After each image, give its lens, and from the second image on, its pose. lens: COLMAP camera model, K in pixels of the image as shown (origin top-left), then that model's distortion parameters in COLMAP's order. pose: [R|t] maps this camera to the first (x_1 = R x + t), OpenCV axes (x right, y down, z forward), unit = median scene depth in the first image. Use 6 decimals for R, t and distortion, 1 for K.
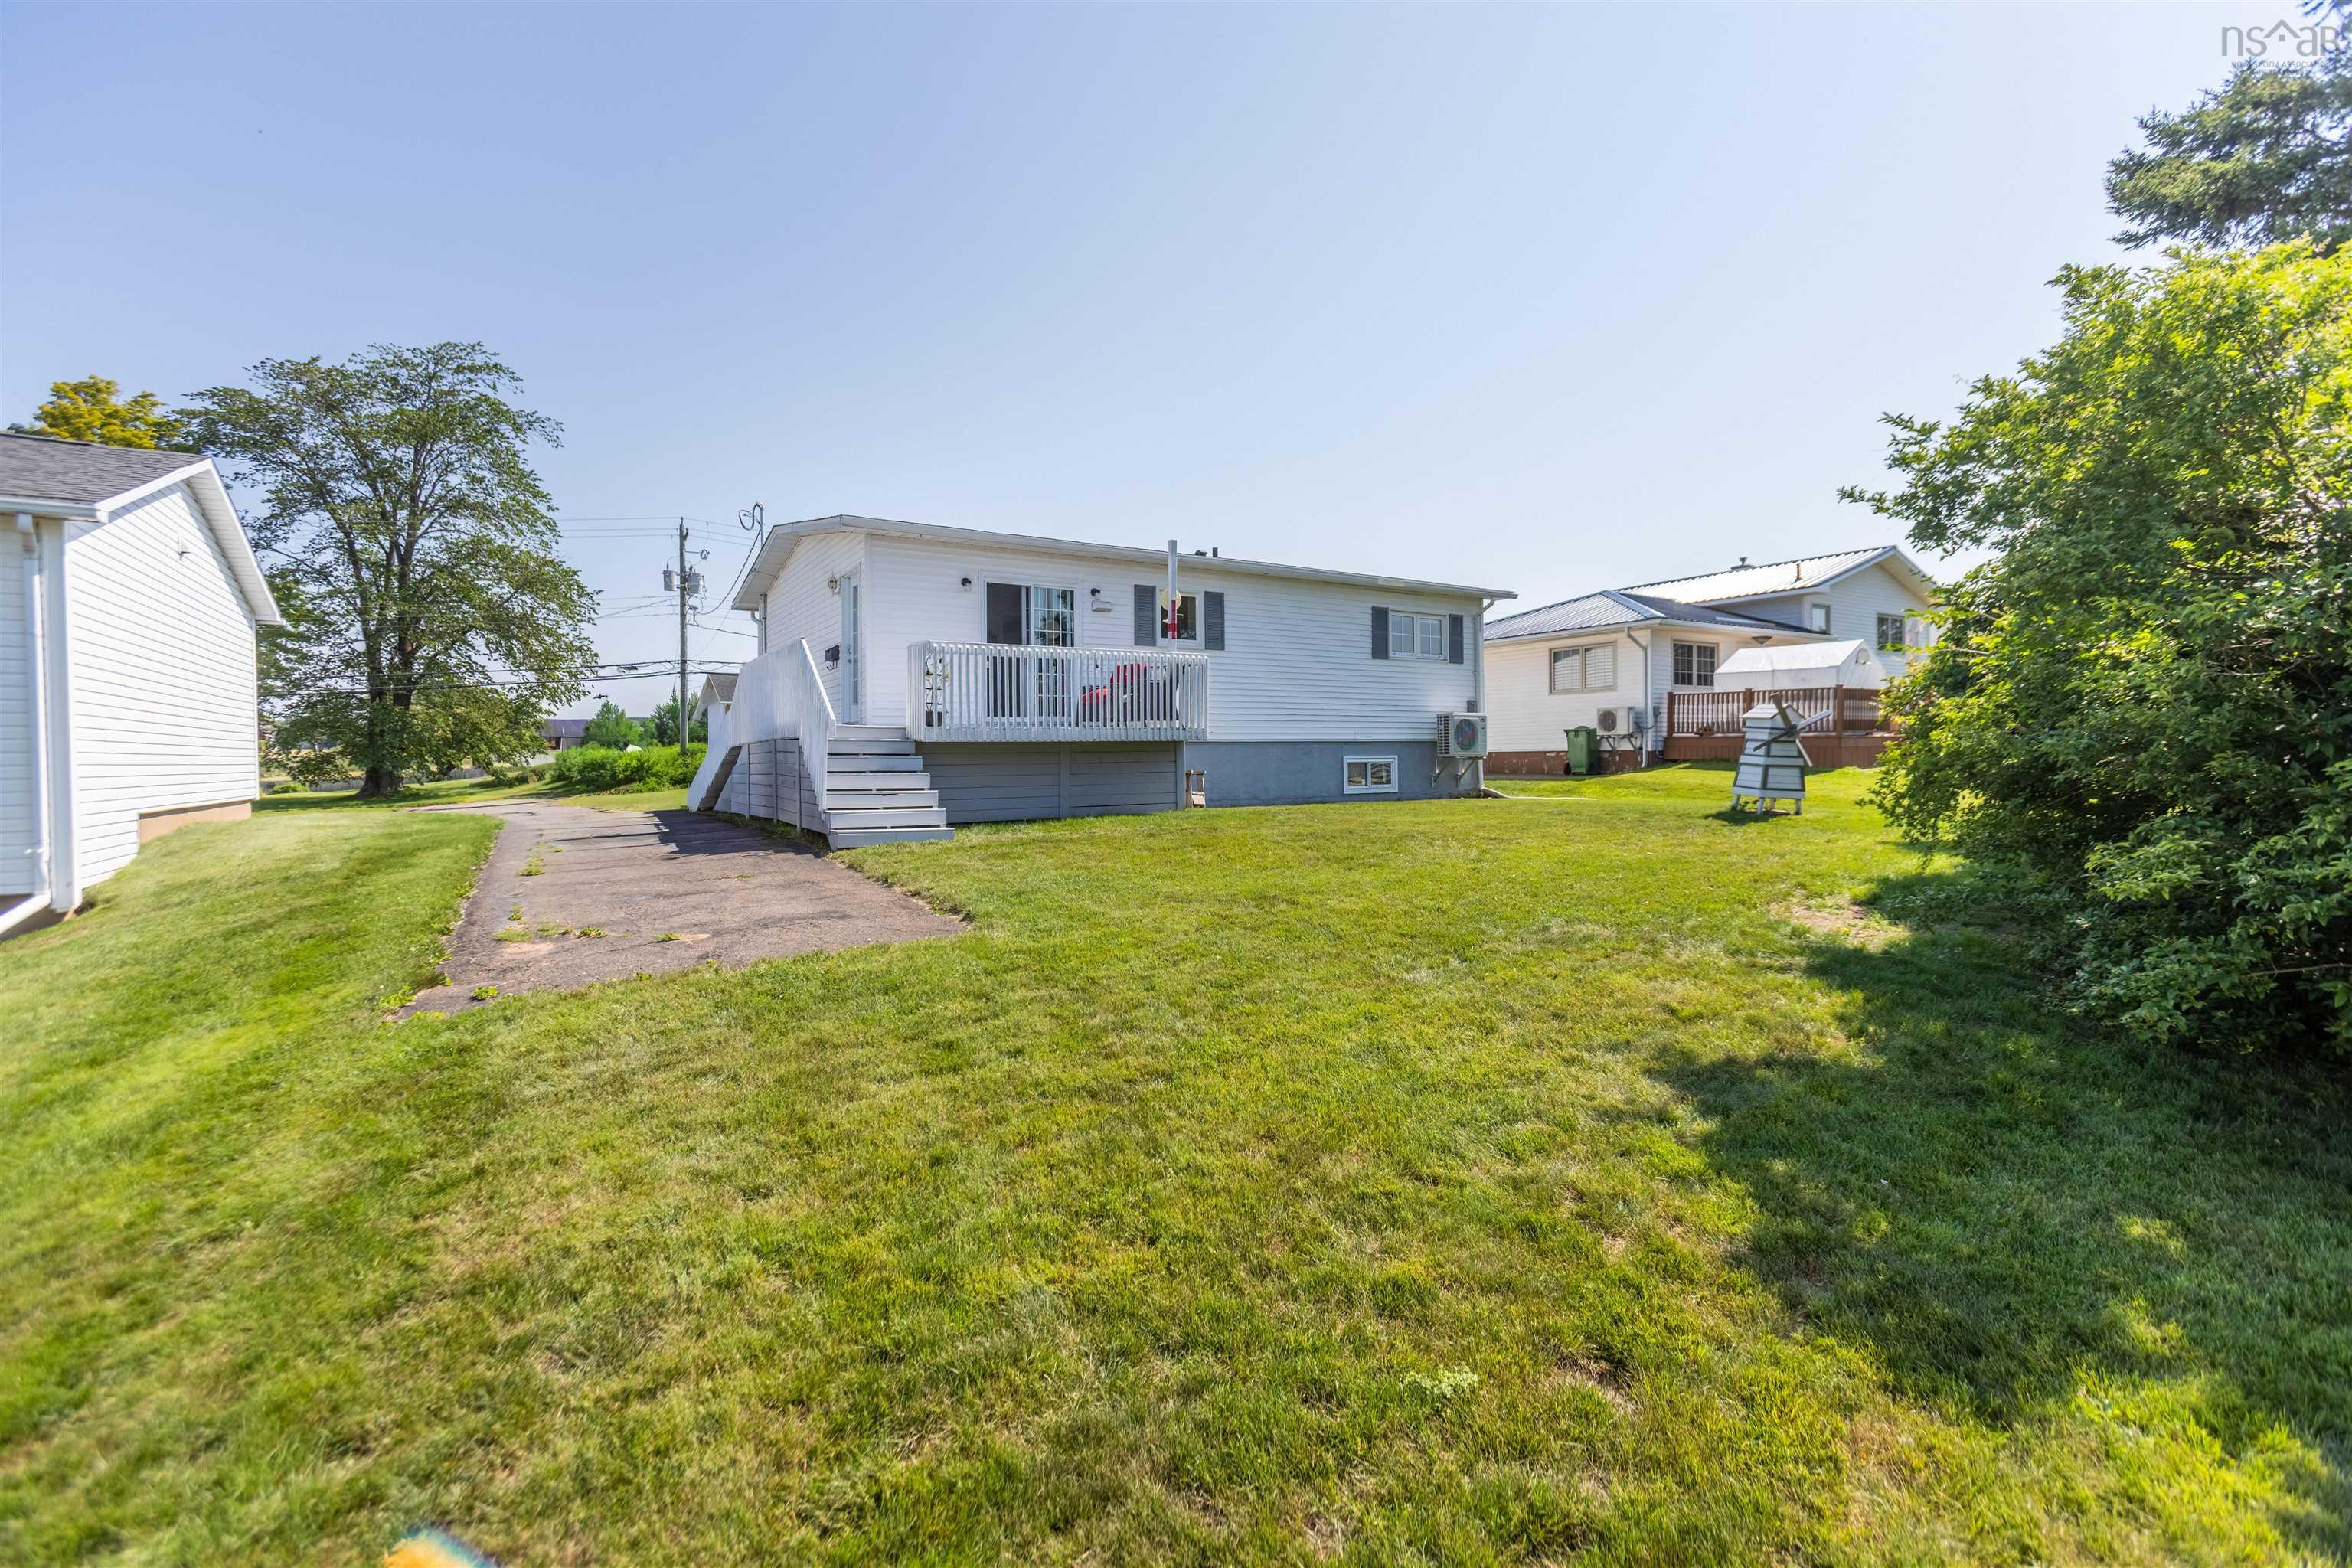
lens RADIAL K [[1035.2, 0, 1186.7], [0, 1035.2, 770.1], [0, 0, 1]] dist [-0.024307, 0.019561]
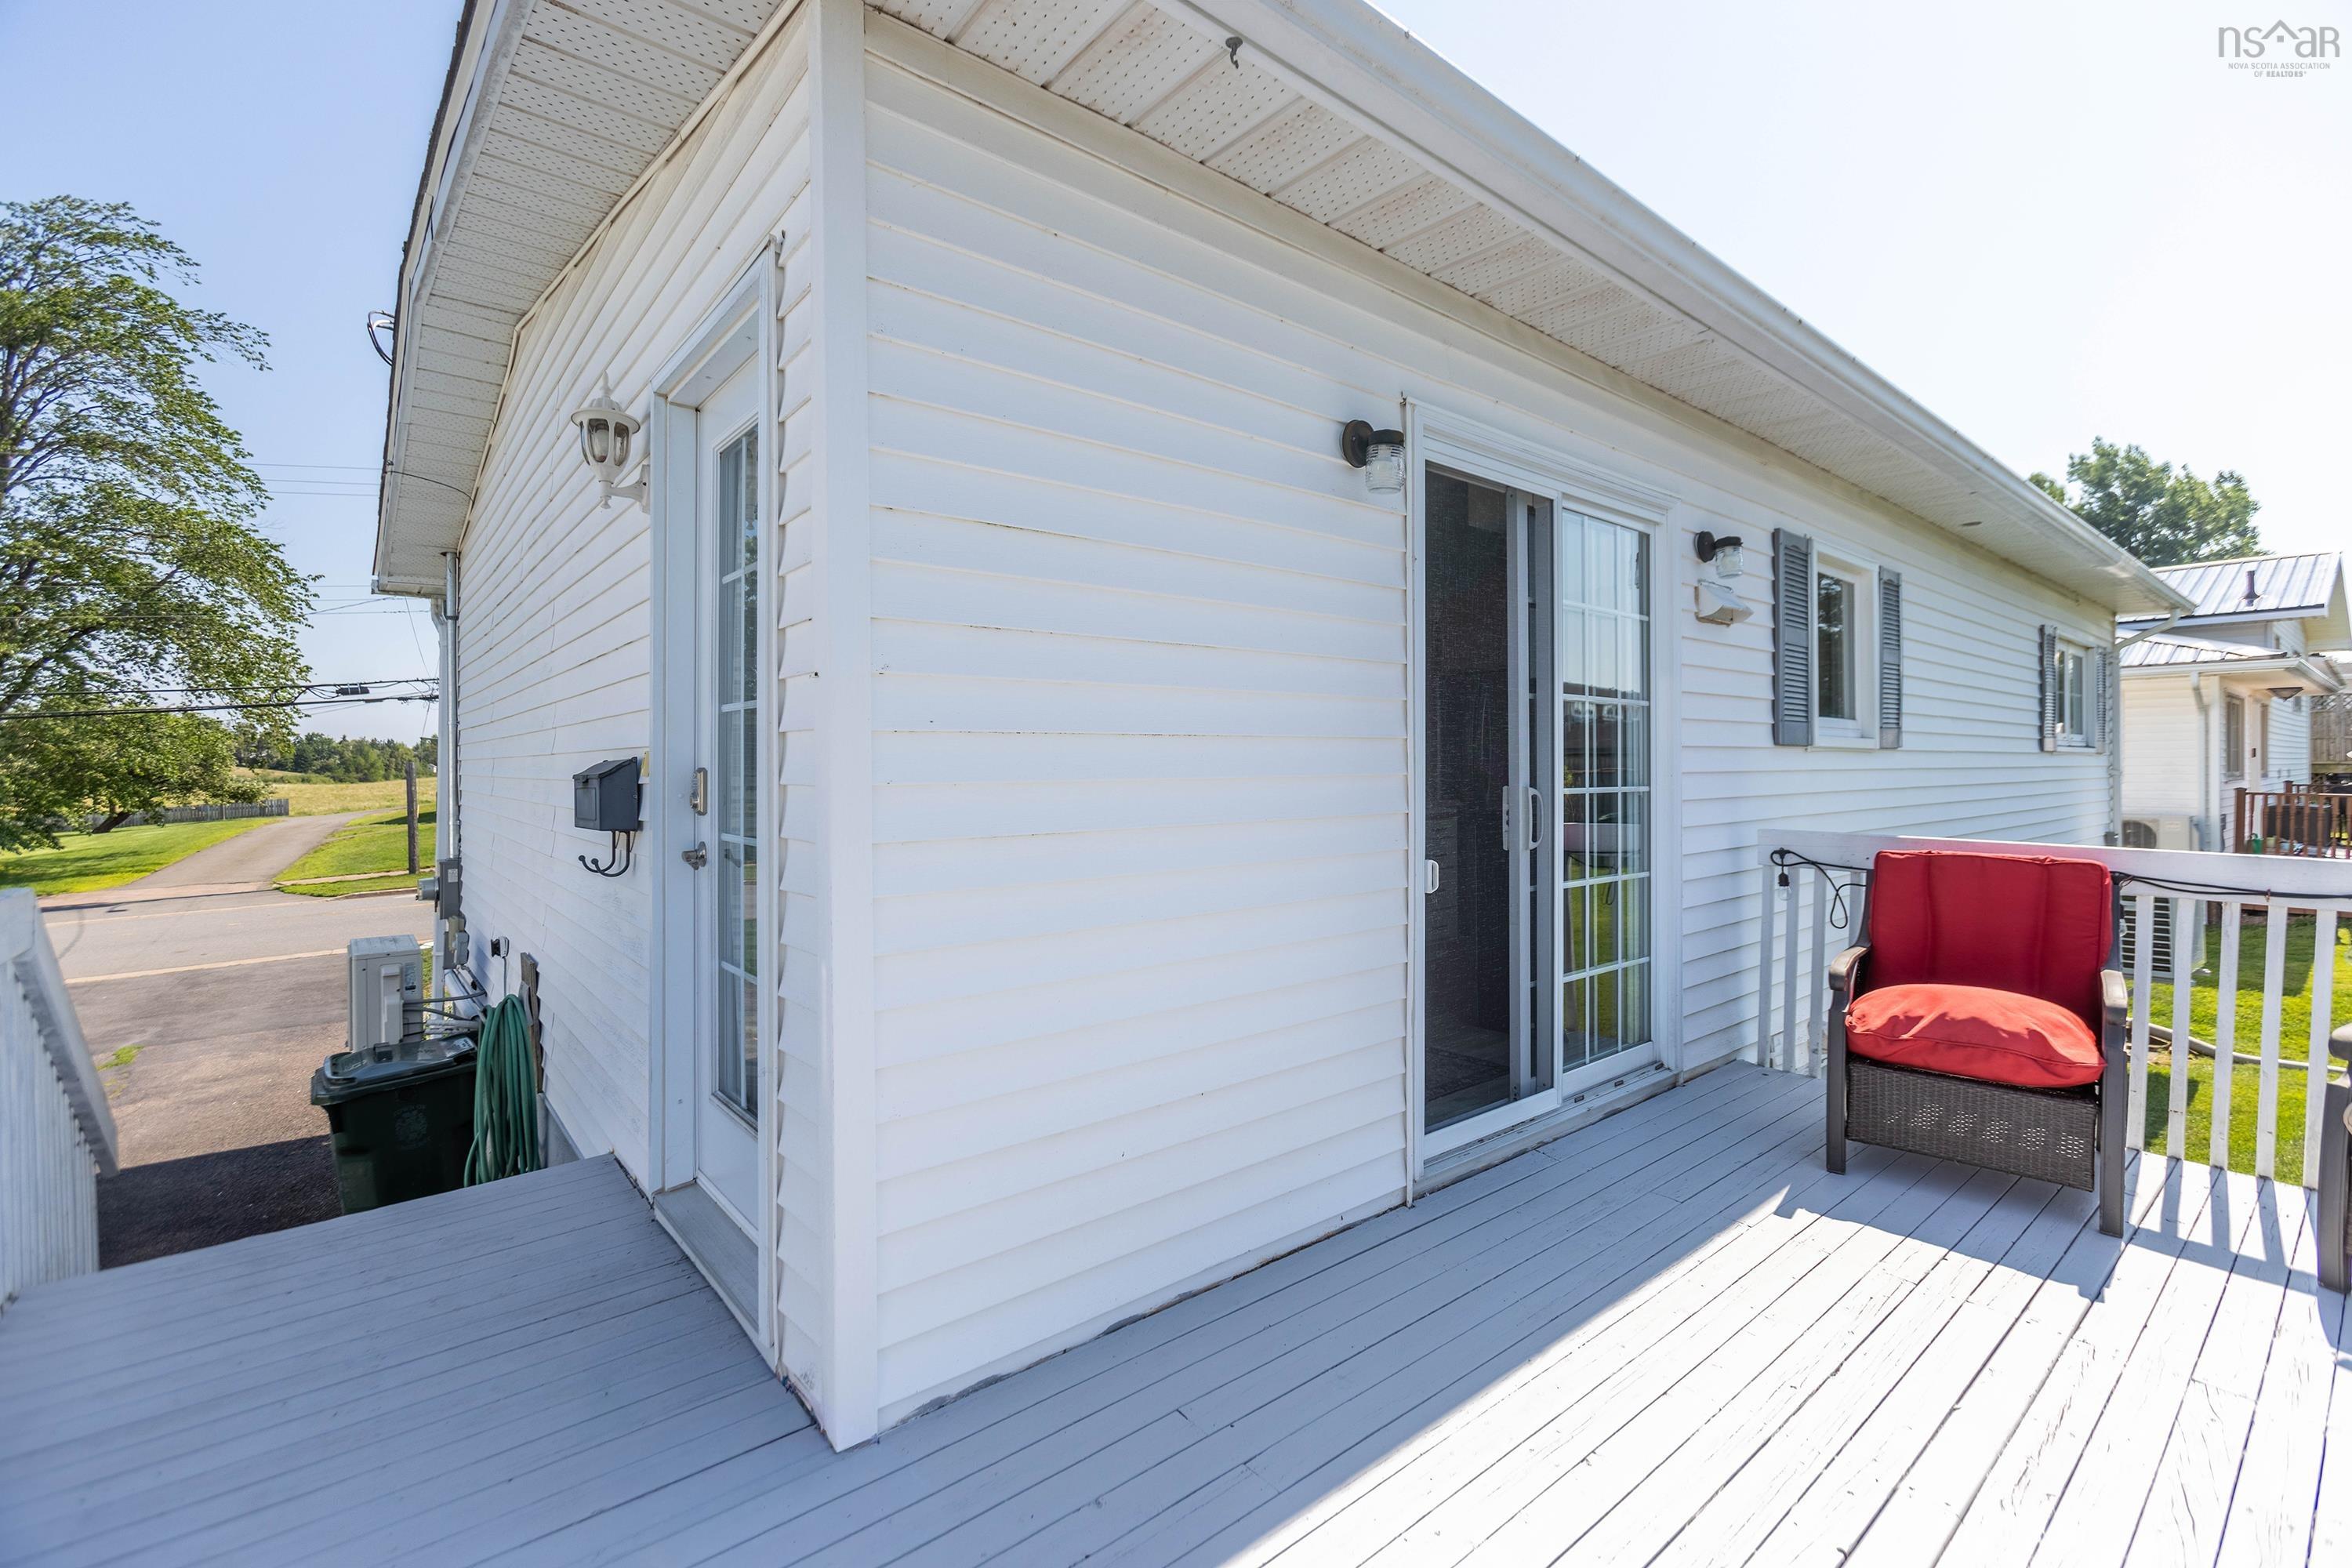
lens RADIAL K [[1035.2, 0, 1186.7], [0, 1035.2, 770.1], [0, 0, 1]] dist [-0.024307, 0.019561]
pose [[0.991853, 0.006247, 0.127237, -0.077837], [-0.004444, 0.999886, -0.014450, -0.035211], [-0.127313, 0.013767, 0.991767, 0.238716]]
